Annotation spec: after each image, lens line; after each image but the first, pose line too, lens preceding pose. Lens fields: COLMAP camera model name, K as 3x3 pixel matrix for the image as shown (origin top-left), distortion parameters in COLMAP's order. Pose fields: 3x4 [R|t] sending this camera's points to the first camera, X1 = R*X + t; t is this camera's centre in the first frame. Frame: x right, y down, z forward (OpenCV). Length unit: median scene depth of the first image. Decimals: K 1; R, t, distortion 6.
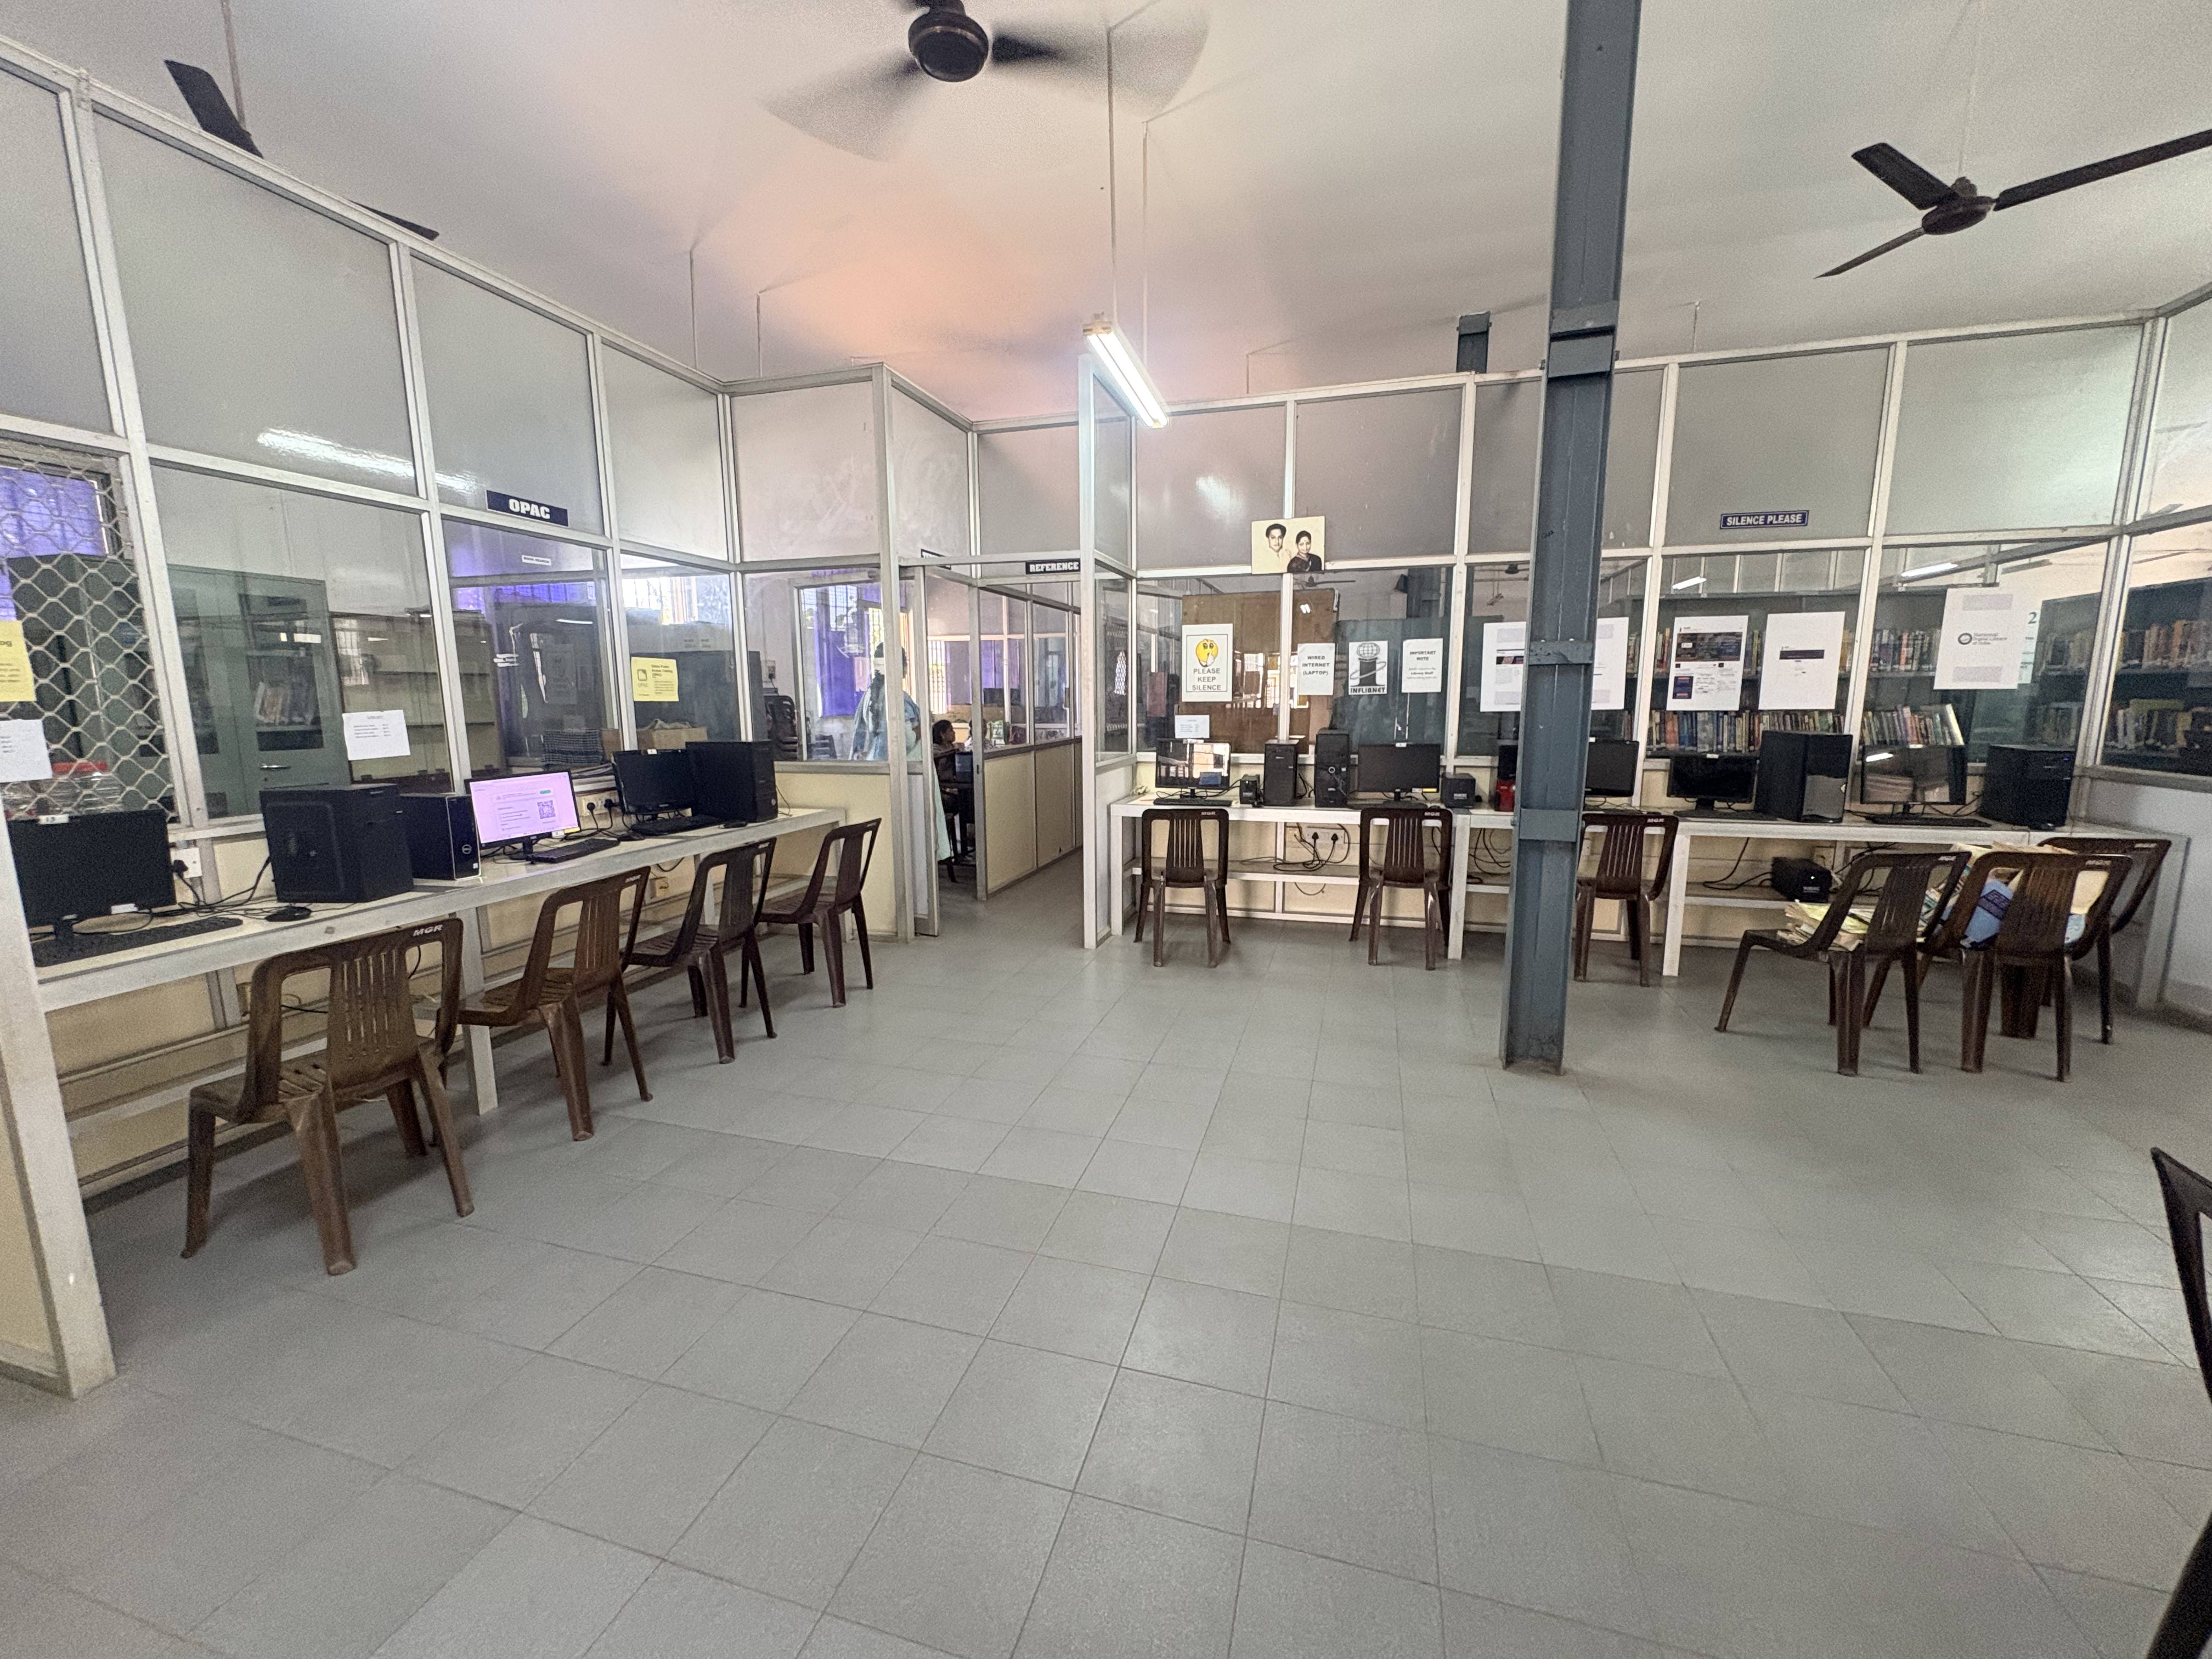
lens RADIAL K [[872.4, 0, 1111.9], [0, 872.4, 827.8], [0, 0, 1]] dist [0.002986, 0.000120]
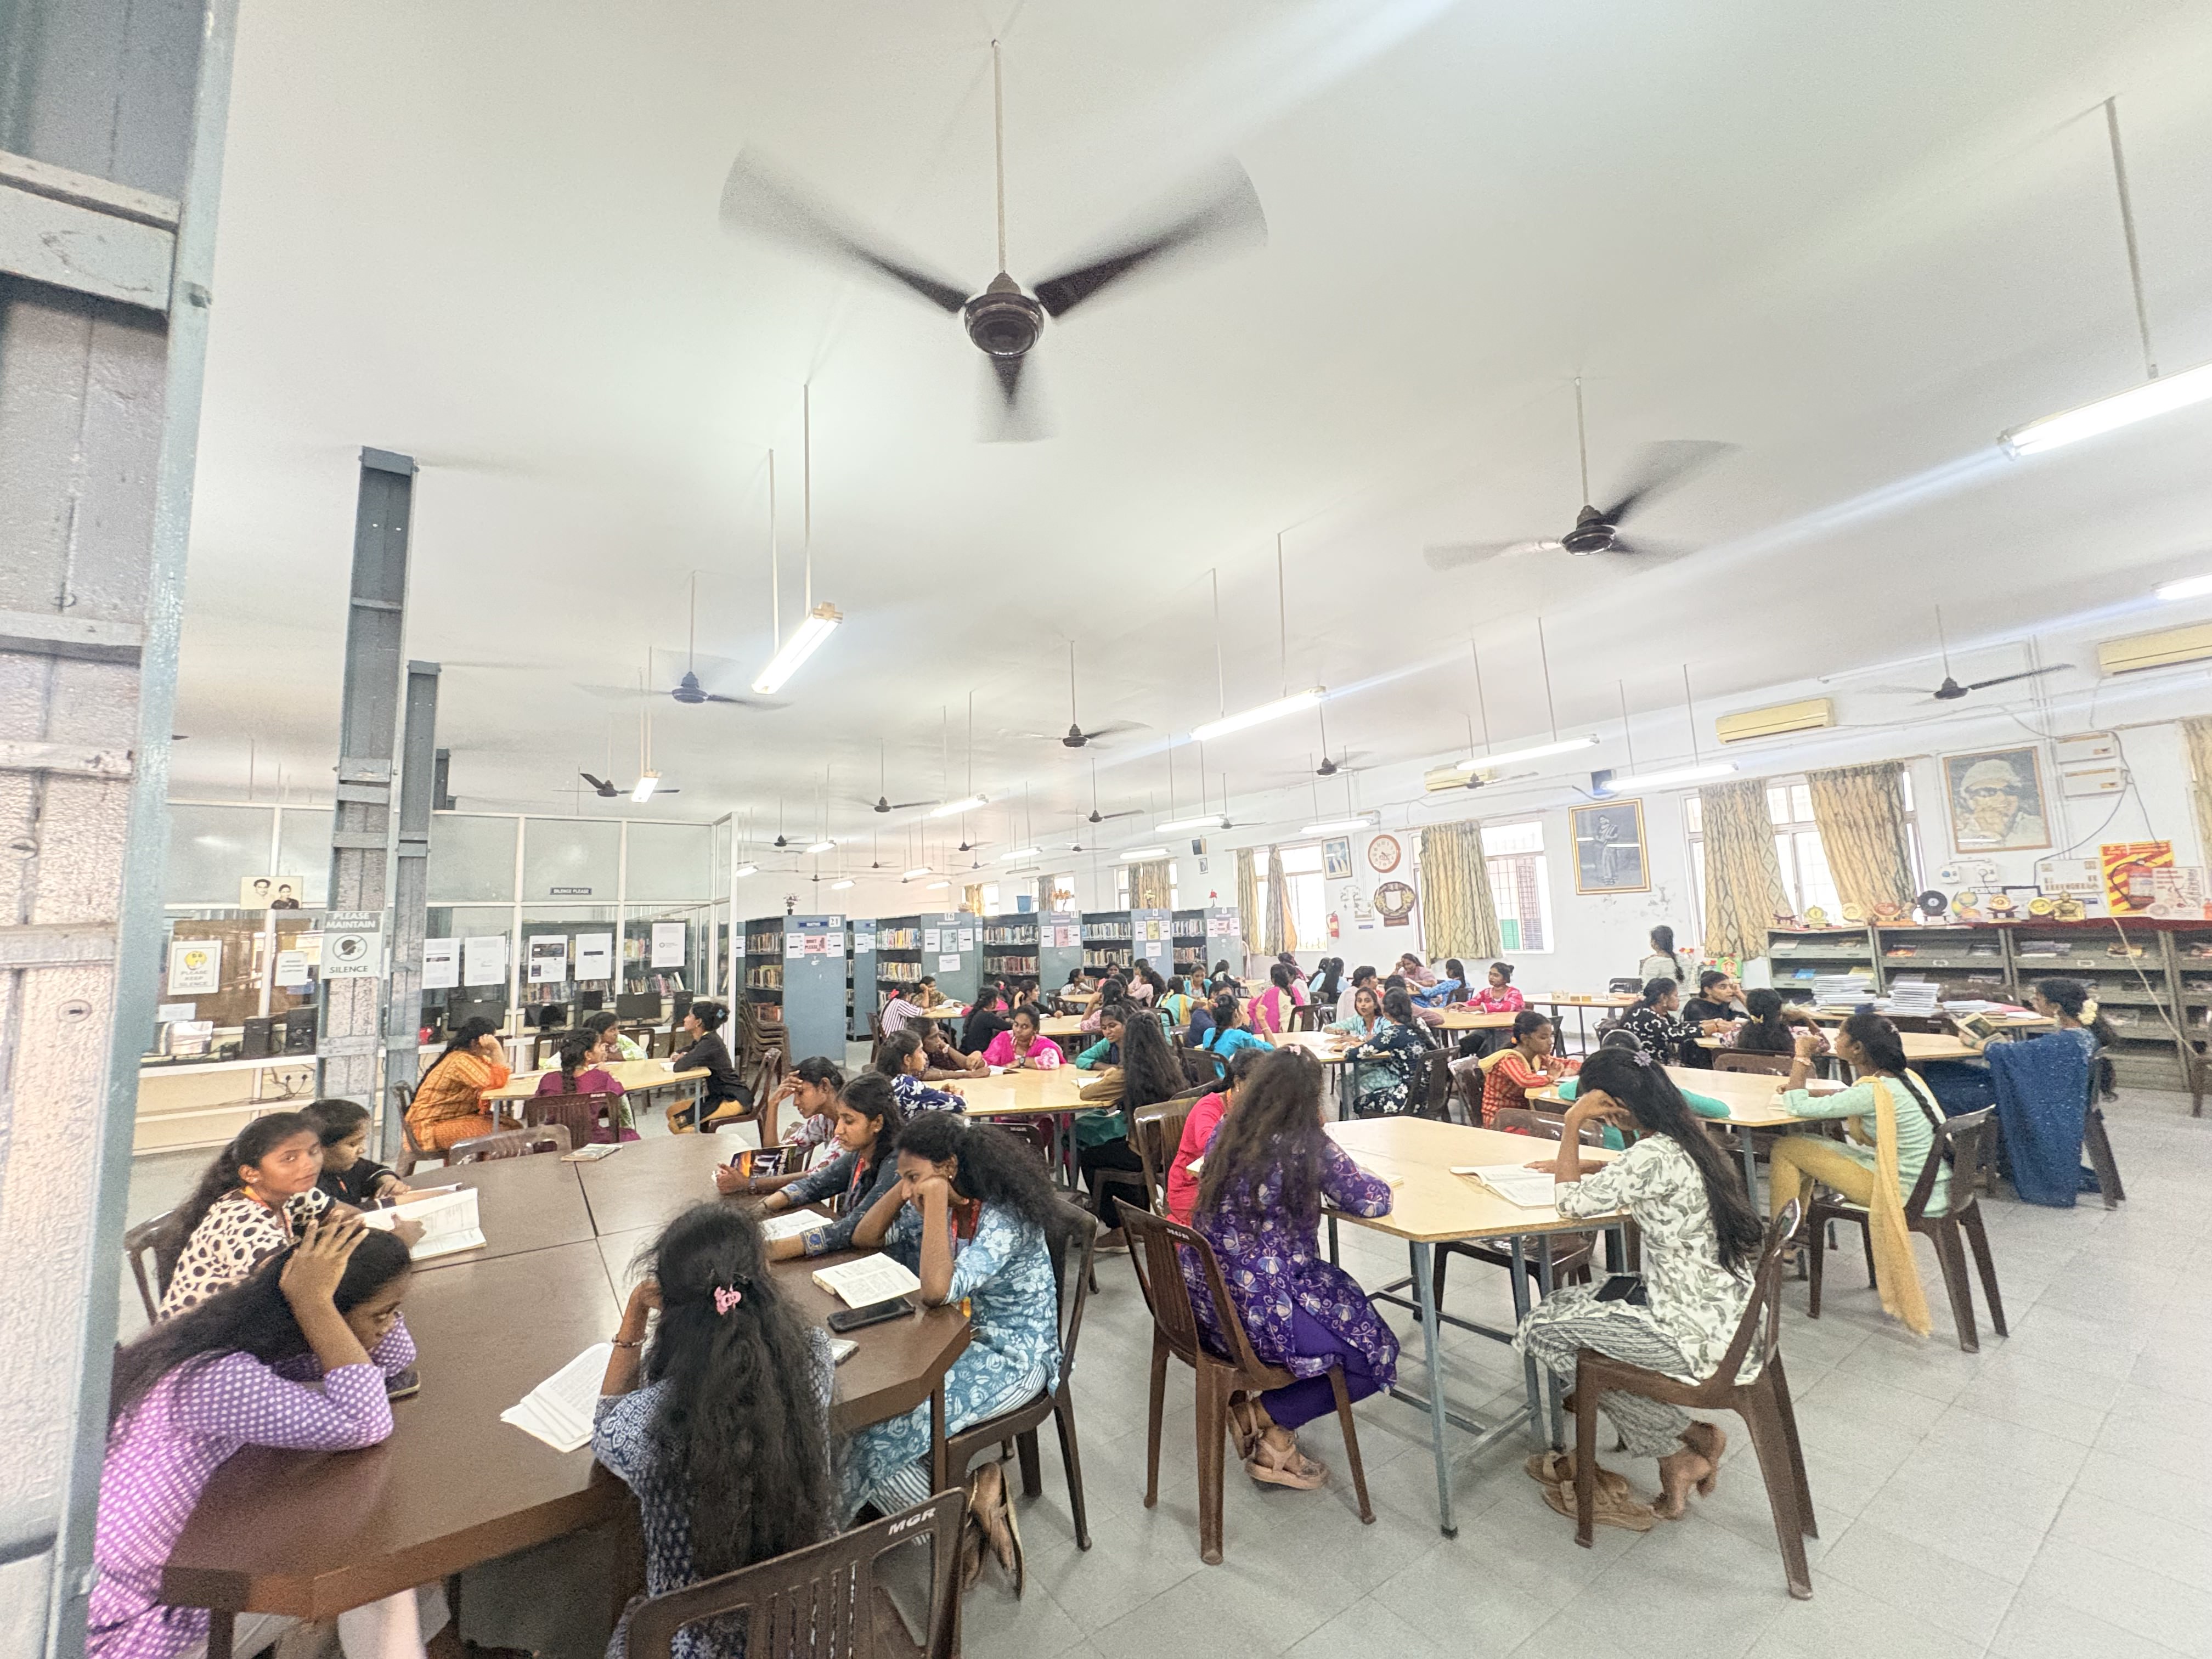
lens RADIAL K [[872.4, 0, 1089.2], [0, 872.4, 829.2], [0, 0, 1]] dist [0.002986, 0.000120]
pose [[0.635504, 0.076332, 0.768315, -0.093826], [0.142145, 0.966525, -0.213597, 0.129575], [-0.758900, 0.244954, 0.603381, -1.220210]]
